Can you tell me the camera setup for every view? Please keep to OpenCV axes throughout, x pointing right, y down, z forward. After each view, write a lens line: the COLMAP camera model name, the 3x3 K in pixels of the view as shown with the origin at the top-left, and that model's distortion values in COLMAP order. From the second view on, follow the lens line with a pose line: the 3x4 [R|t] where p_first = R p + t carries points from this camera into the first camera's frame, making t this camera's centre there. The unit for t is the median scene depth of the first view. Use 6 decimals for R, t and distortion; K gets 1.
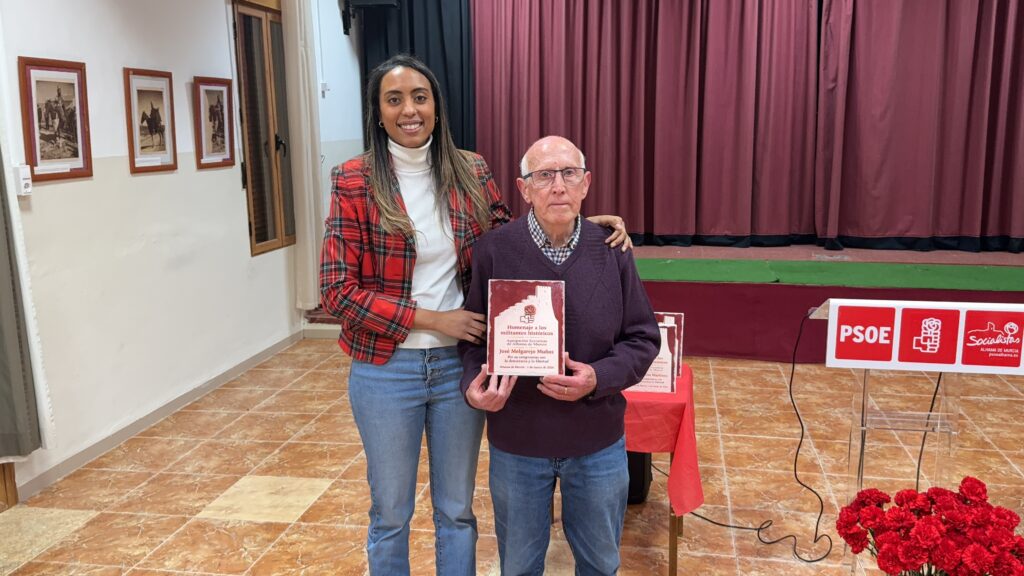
lens RADIAL K [[895.4, 0, 489.1], [0, 895.4, 300.4], [0, 0, 1]] dist [0.096076, -0.195896]
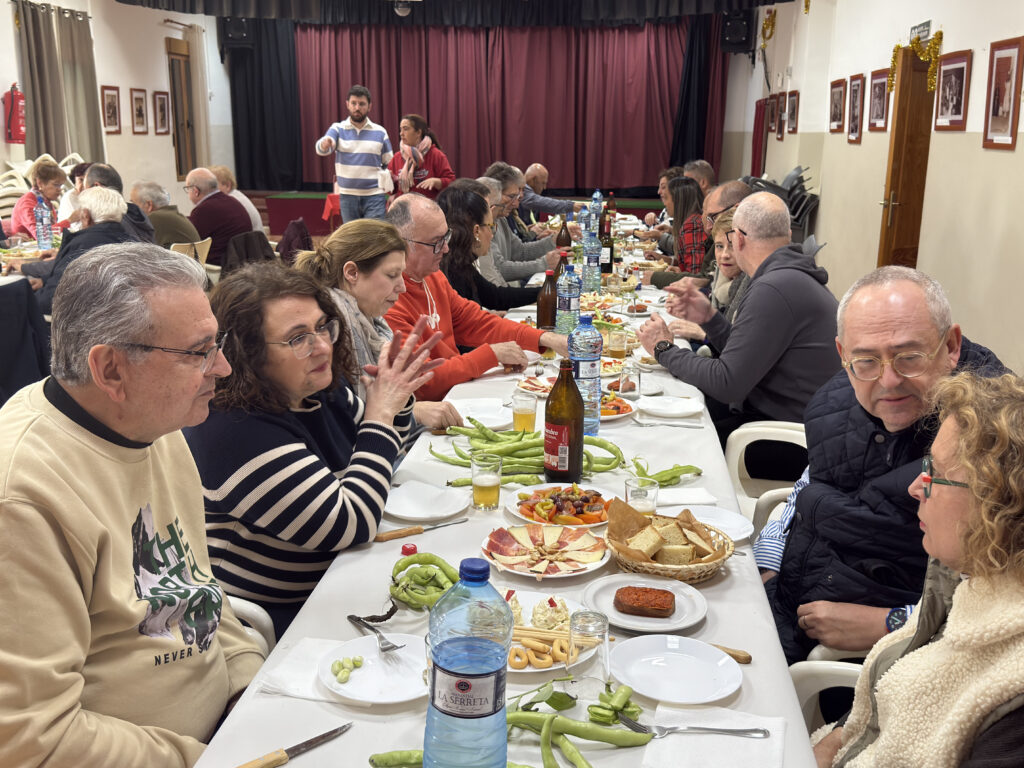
lens RADIAL K [[1030.3, 0, 487.6], [0, 1030.3, 389.4], [0, 0, 1]] dist [0.085825, 0.000000]
pose [[0.994388, -0.004111, 0.105713, 0.253464], [-0.002261, 0.998191, 0.060087, 0.396155], [-0.105769, -0.059989, 0.992580, -2.037605]]
